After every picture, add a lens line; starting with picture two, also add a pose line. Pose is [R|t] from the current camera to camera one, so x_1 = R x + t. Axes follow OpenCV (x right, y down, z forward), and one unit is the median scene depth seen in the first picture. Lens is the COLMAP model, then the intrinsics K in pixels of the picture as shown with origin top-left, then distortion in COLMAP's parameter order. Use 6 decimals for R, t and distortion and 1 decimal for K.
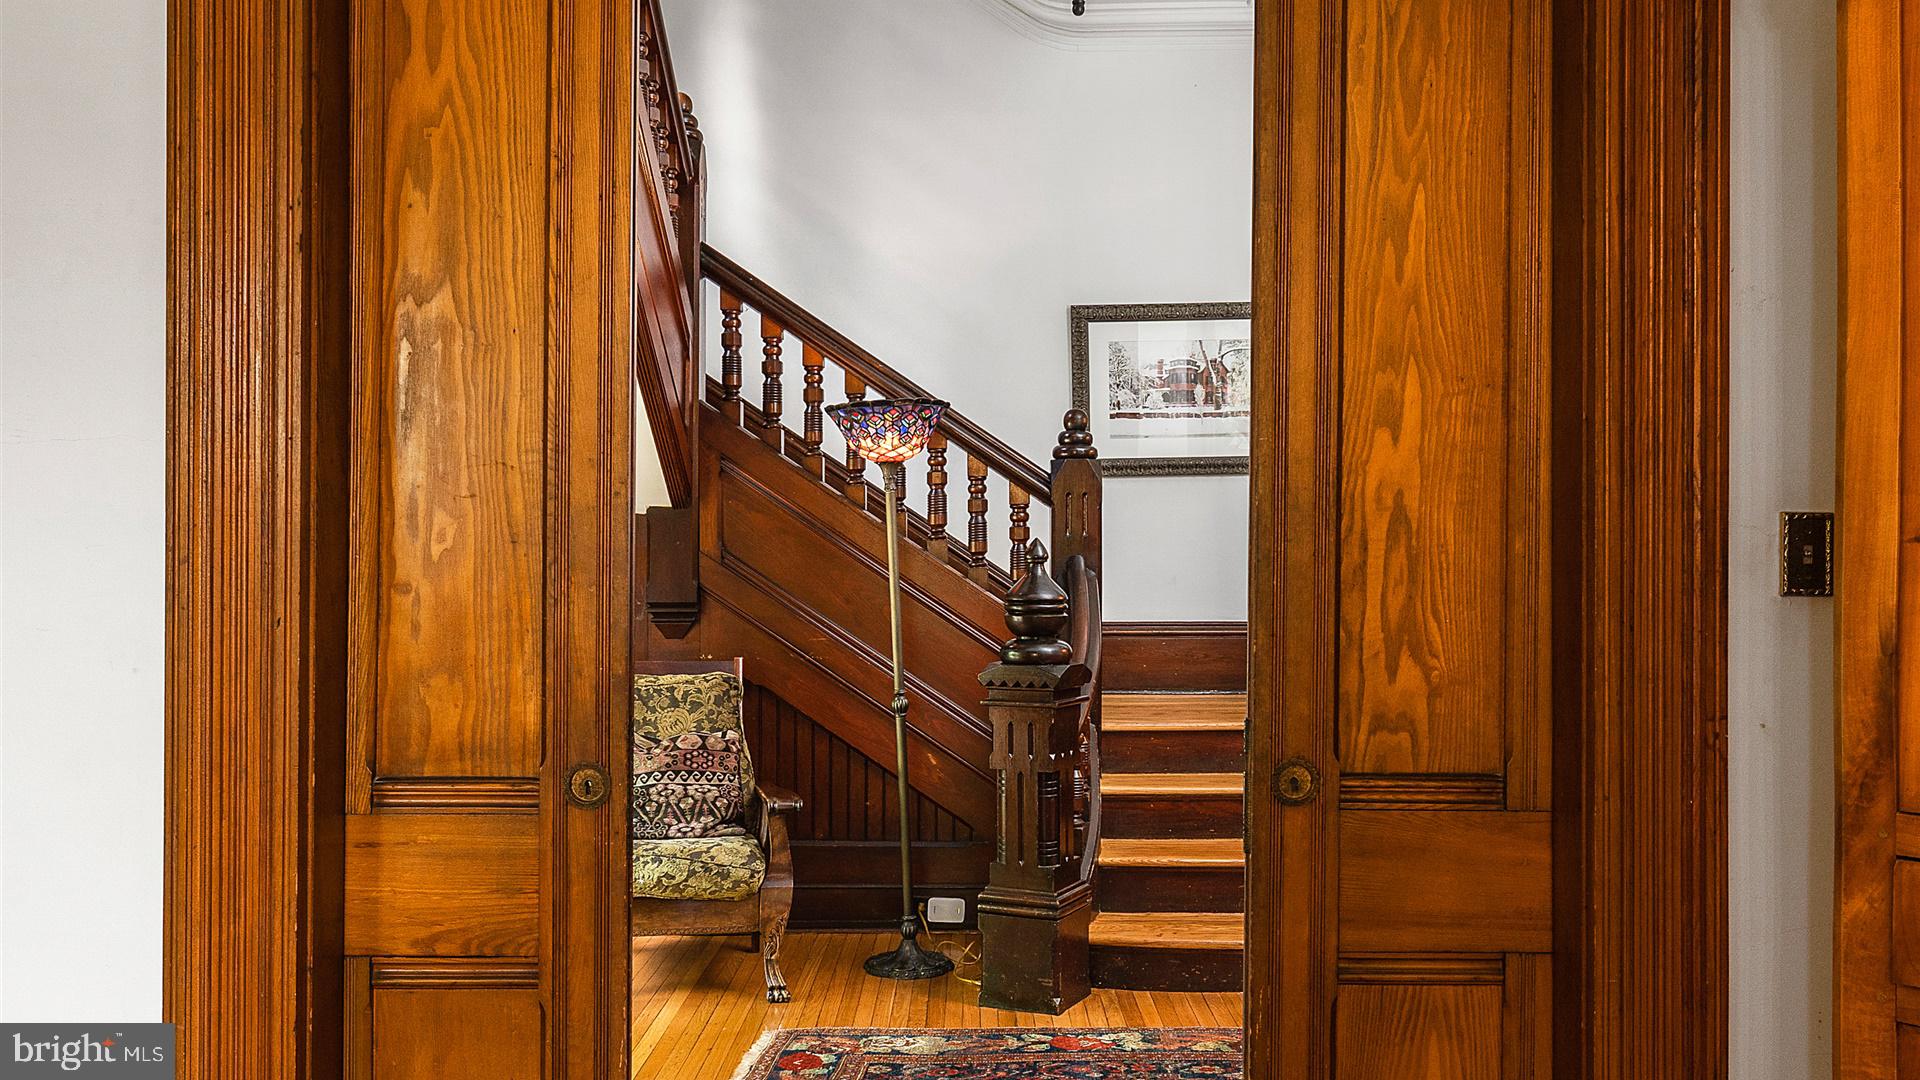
lens RADIAL K [[1533.7, 0, 960.8], [0, 1533.7, 549.7], [0, 0, 1]] dist [0.001616, 0.000031]
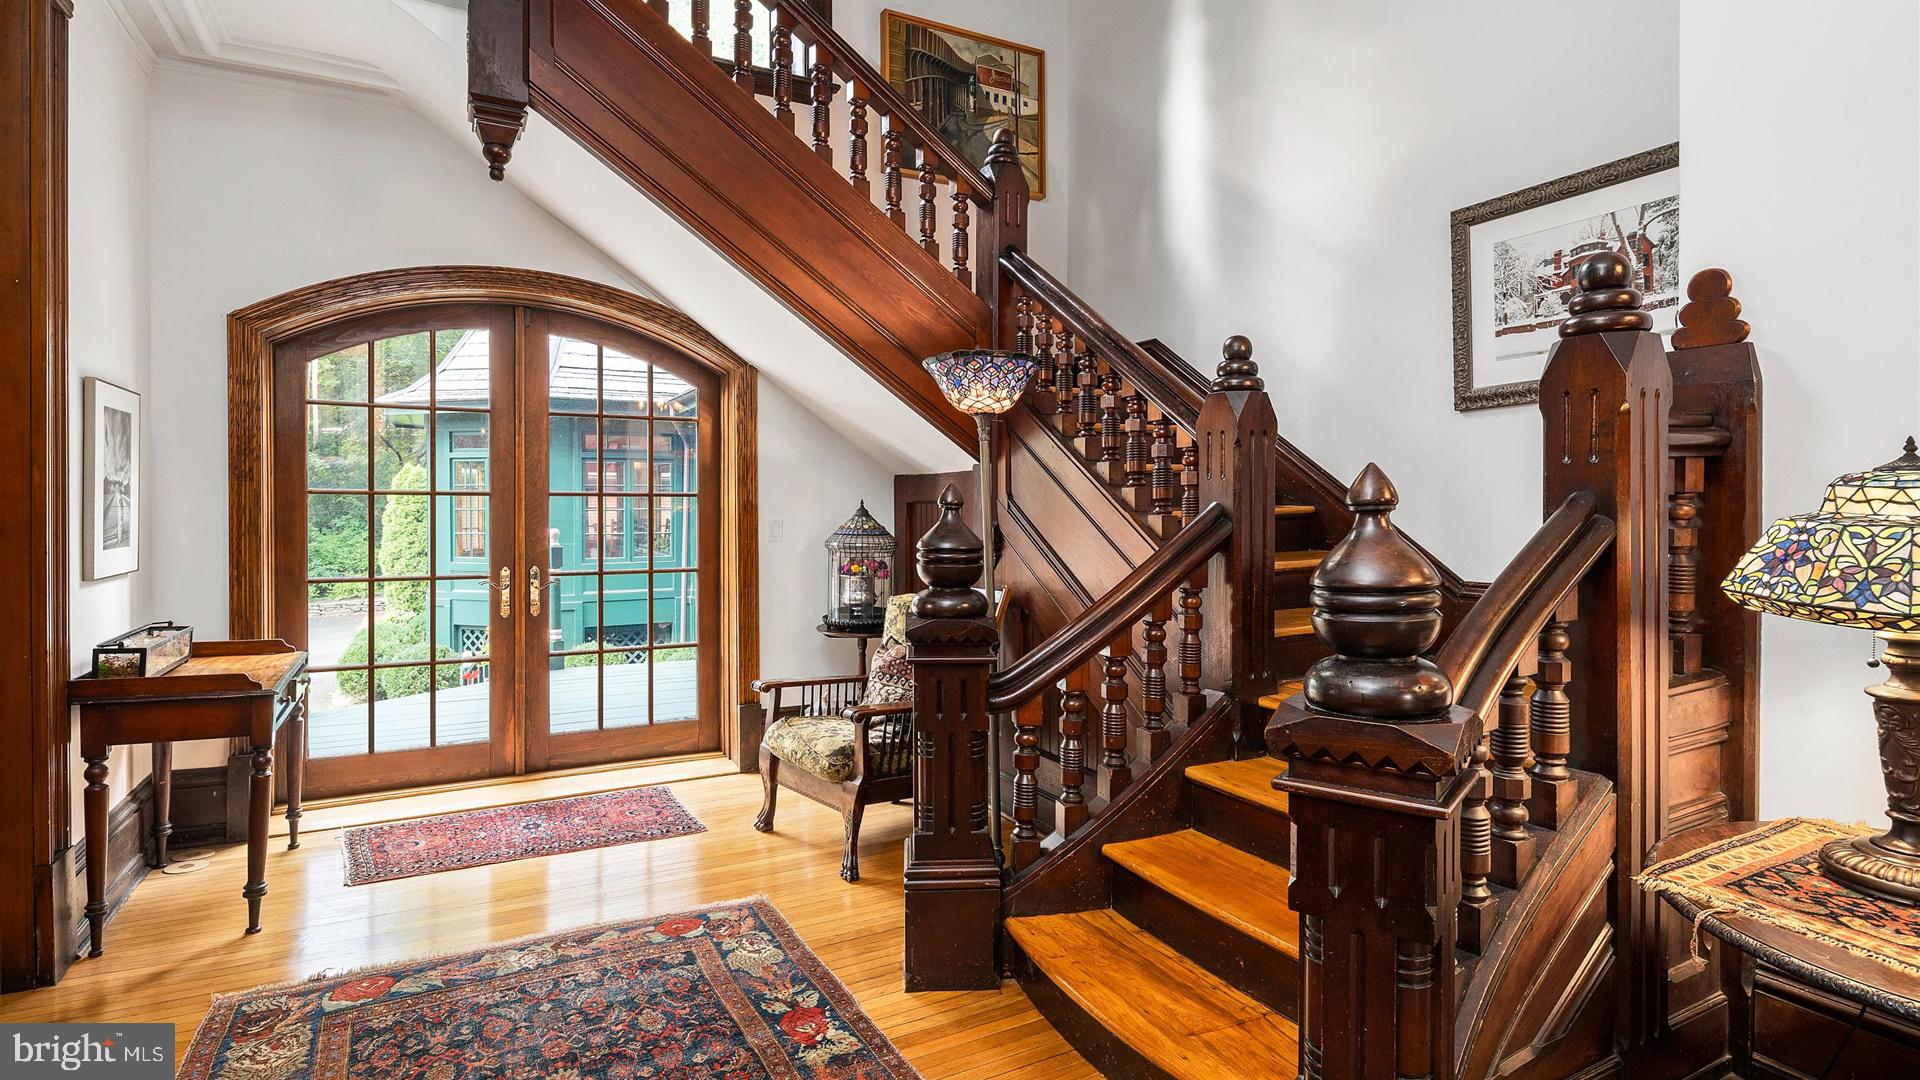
lens RADIAL K [[931.3, 0, 959.9], [0, 931.3, 521.1], [0, 0, 1]] dist [-0.003035, -0.000213]
pose [[0.523177, 0.013775, -0.852113, 0.557494], [0.002786, 0.999836, 0.017873, 0.006069], [0.852220, -0.011724, 0.523053, 0.728792]]
